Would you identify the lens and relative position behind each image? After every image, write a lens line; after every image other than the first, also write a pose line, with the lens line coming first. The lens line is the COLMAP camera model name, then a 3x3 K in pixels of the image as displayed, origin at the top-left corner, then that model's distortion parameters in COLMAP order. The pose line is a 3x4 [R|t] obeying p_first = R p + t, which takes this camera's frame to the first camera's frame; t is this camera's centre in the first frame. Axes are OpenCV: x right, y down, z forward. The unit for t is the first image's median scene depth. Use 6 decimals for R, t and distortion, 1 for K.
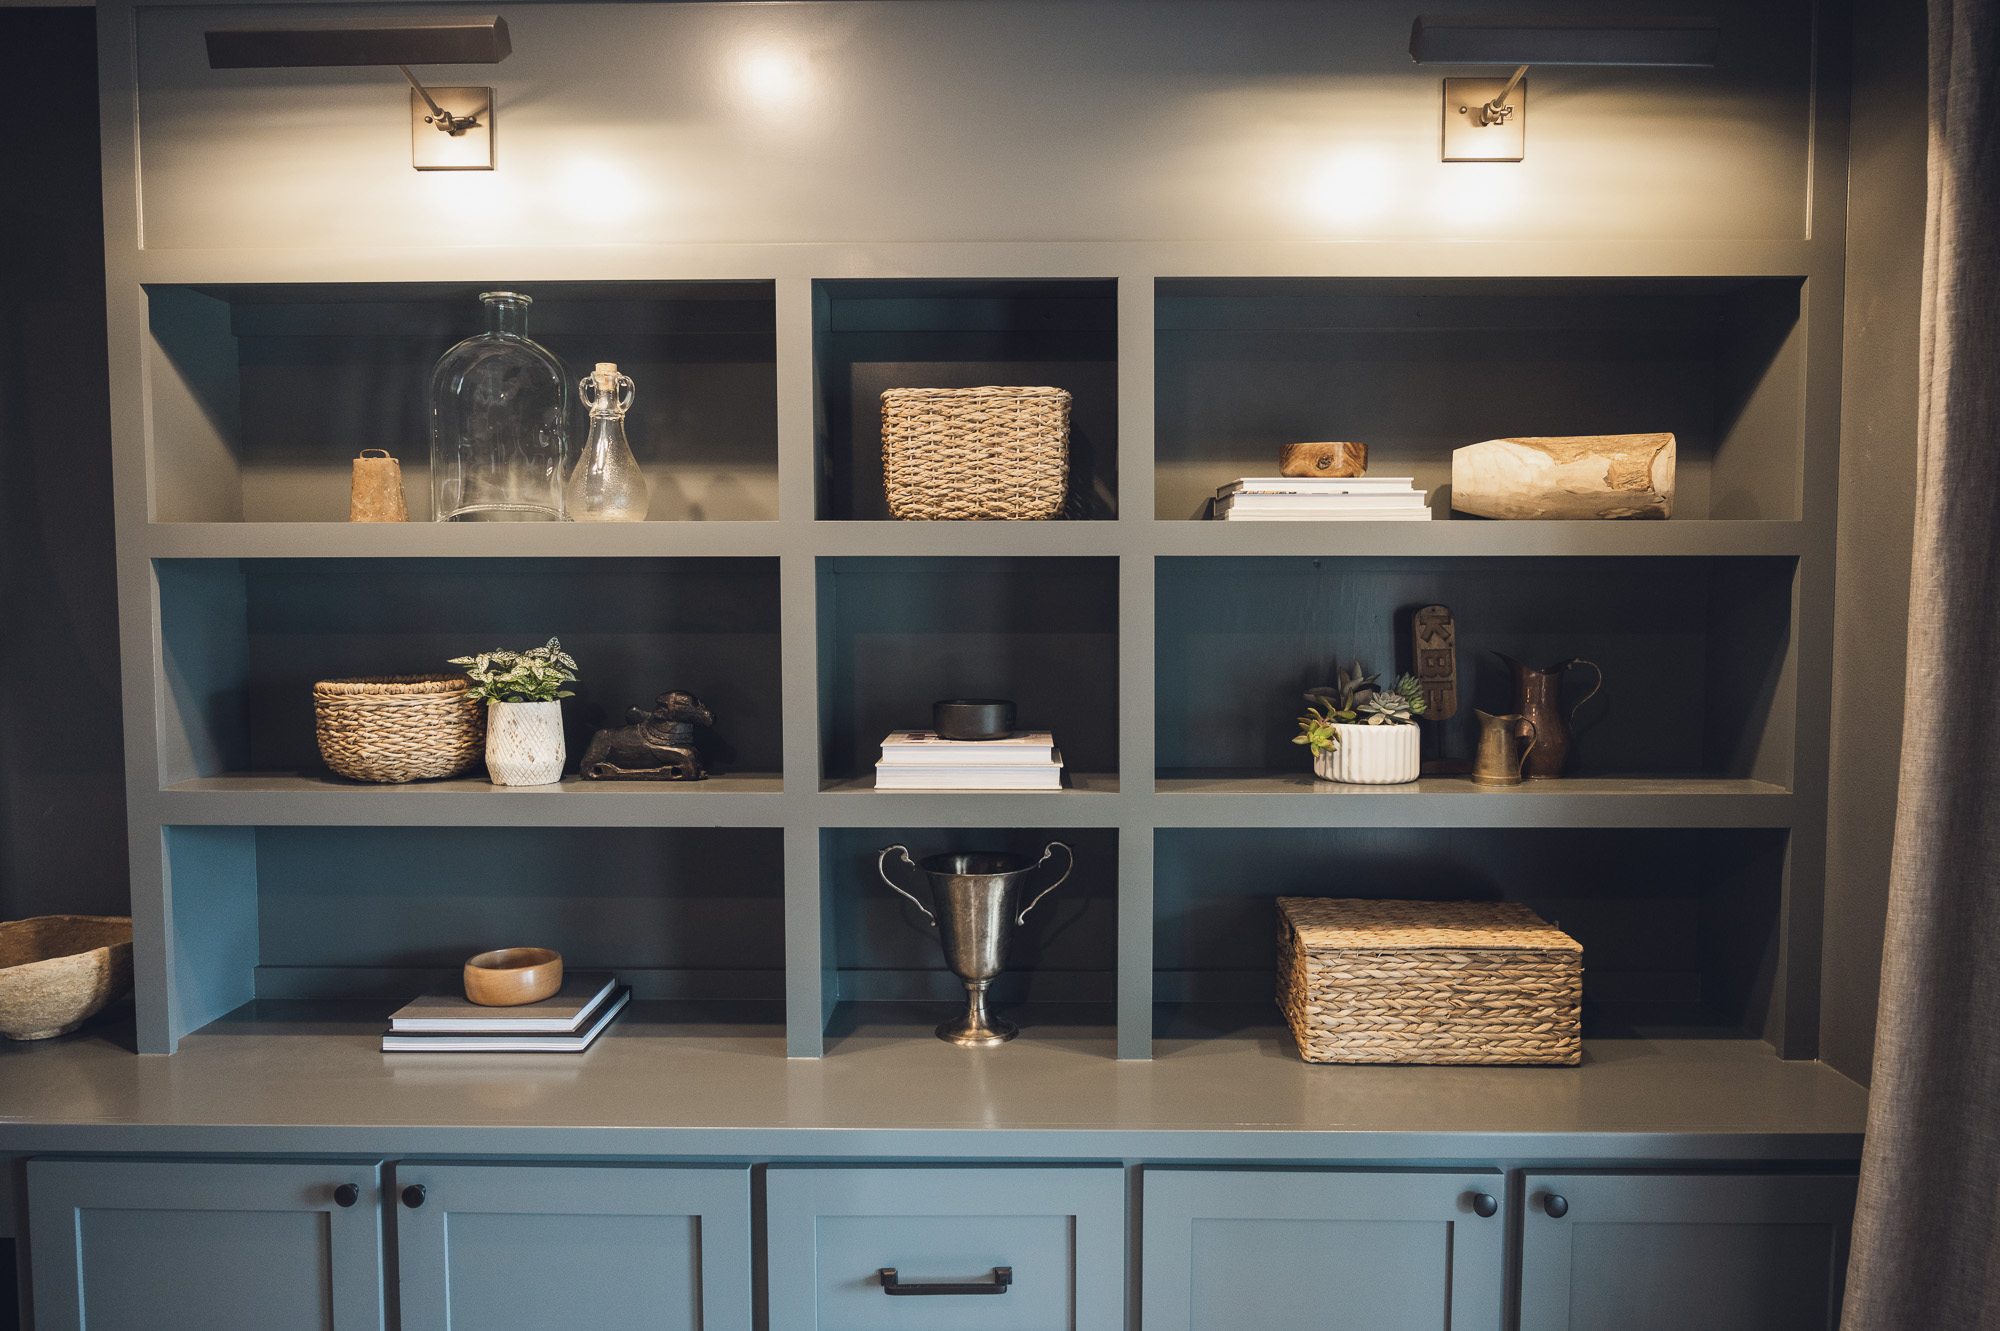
lens RADIAL K [[1316.0, 0, 999.7], [0, 1316.0, 666.8], [0, 0, 1]] dist [-0.005627, -0.000773]
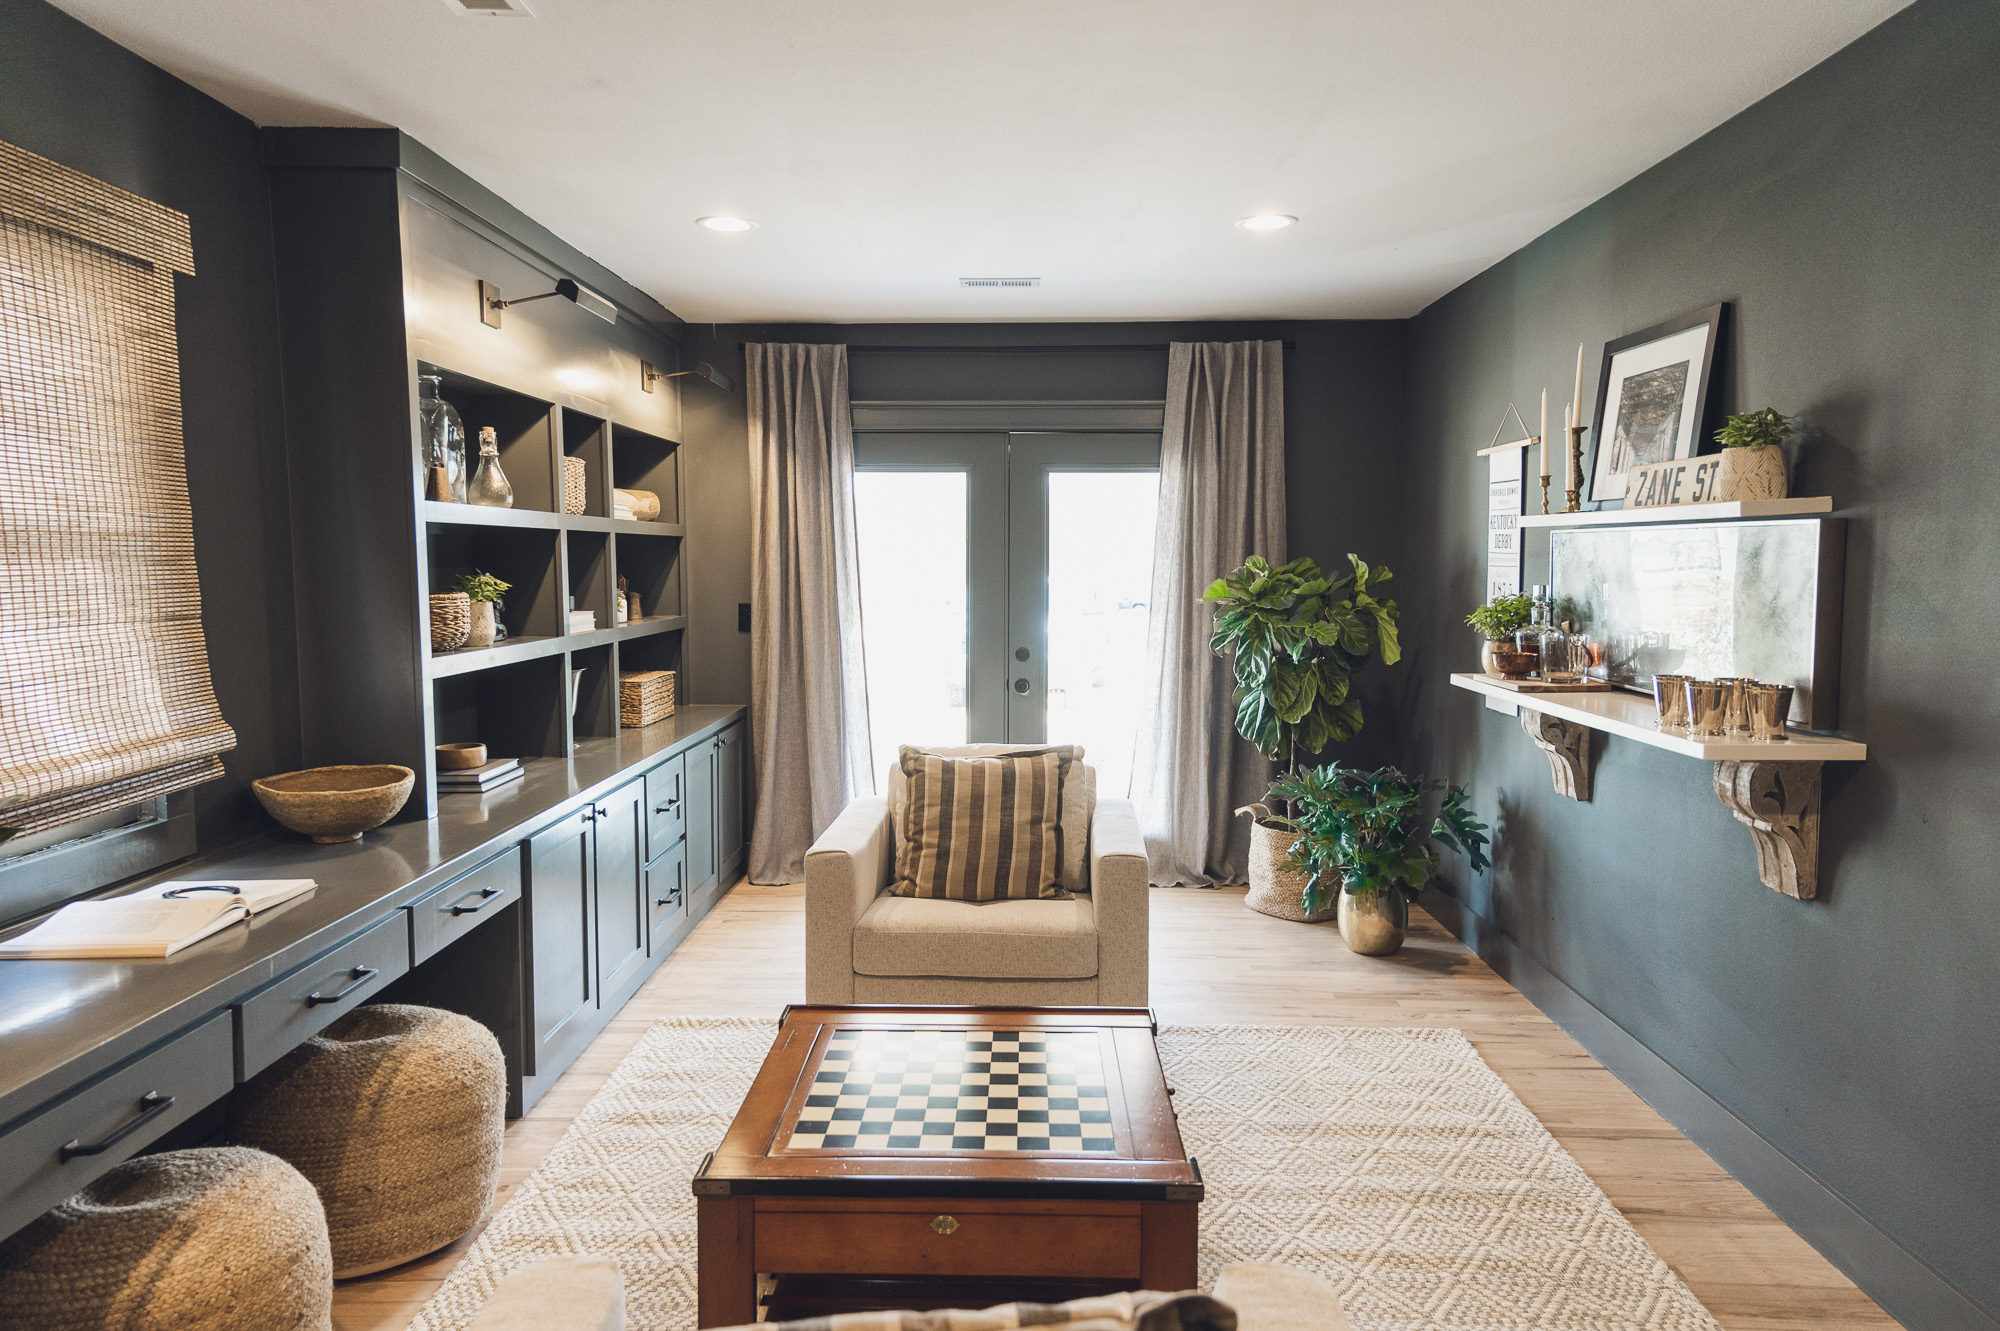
lens RADIAL K [[1303.3, 0, 995.3], [0, 1303.3, 660.7], [0, 0, 1]] dist [0.064495, -0.001745]
pose [[0.012384, -0.078827, 0.996811, -2.315768], [0.057898, 0.995272, 0.077986, 0.005156], [-0.998246, 0.056747, 0.016889, 0.241372]]
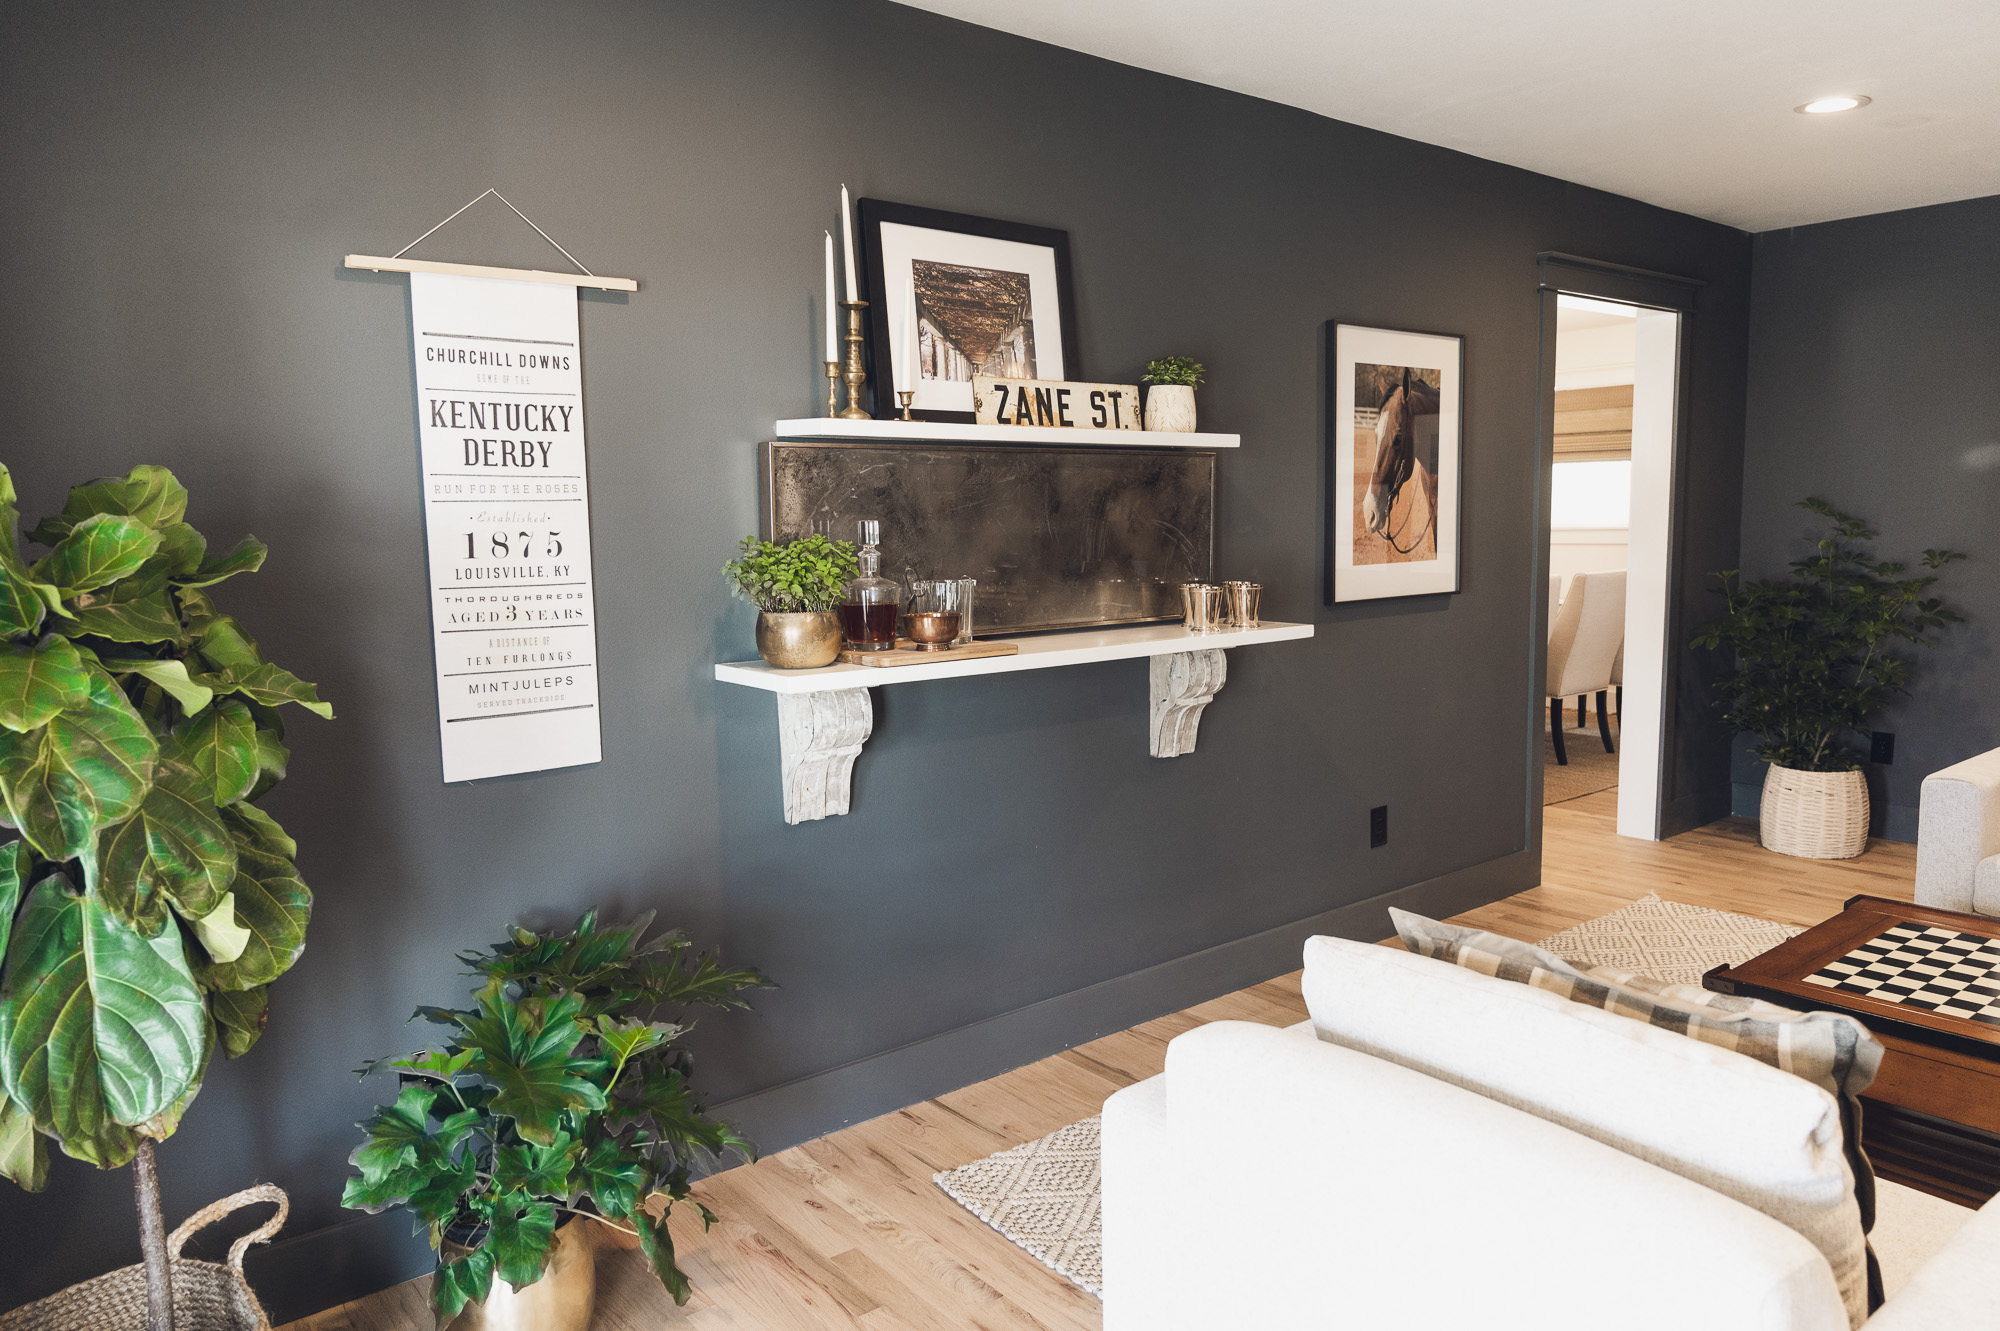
lens RADIAL K [[1345.9, 0, 989.1], [0, 1345.9, 670.3], [0, 0, 1]] dist [-0.016788, -0.003238]
pose [[-0.777280, 0.088278, -0.622931, 0.399703], [-0.016135, 0.986985, 0.160002, 0.020155], [0.628948, 0.134417, -0.765739, 0.631719]]
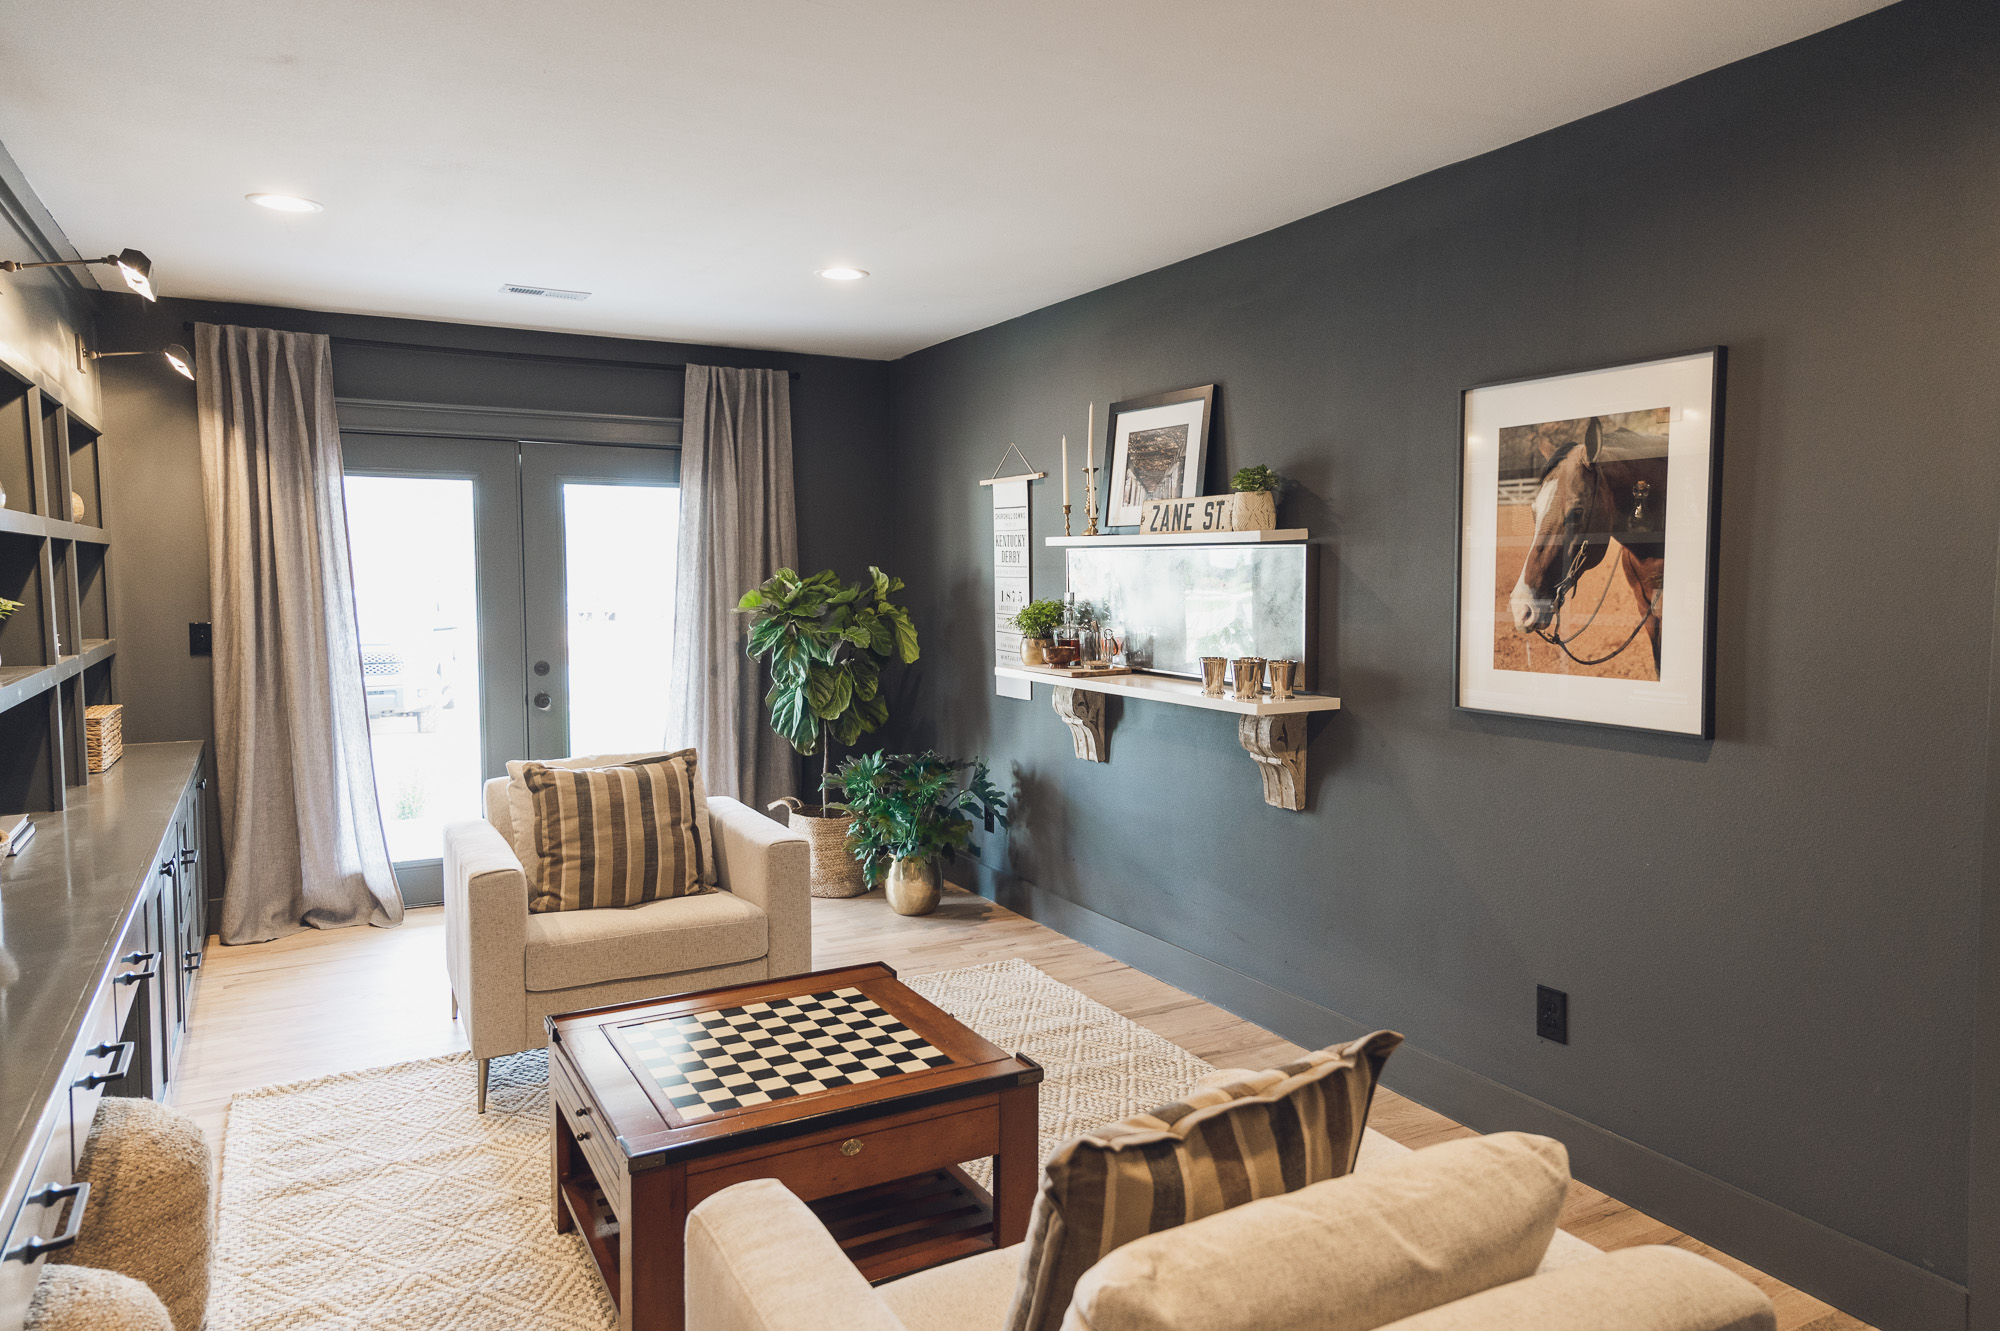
lens RADIAL K [[1304.0, 0, 1002.2], [0, 1304.0, 660.8], [0, 0, 1]] dist [0.059394, -0.001318]
pose [[-0.489946, -0.060897, 0.869623, -2.400828], [0.052454, 0.993690, 0.099137, -0.027104], [-0.870173, 0.094187, -0.483660, 0.745741]]
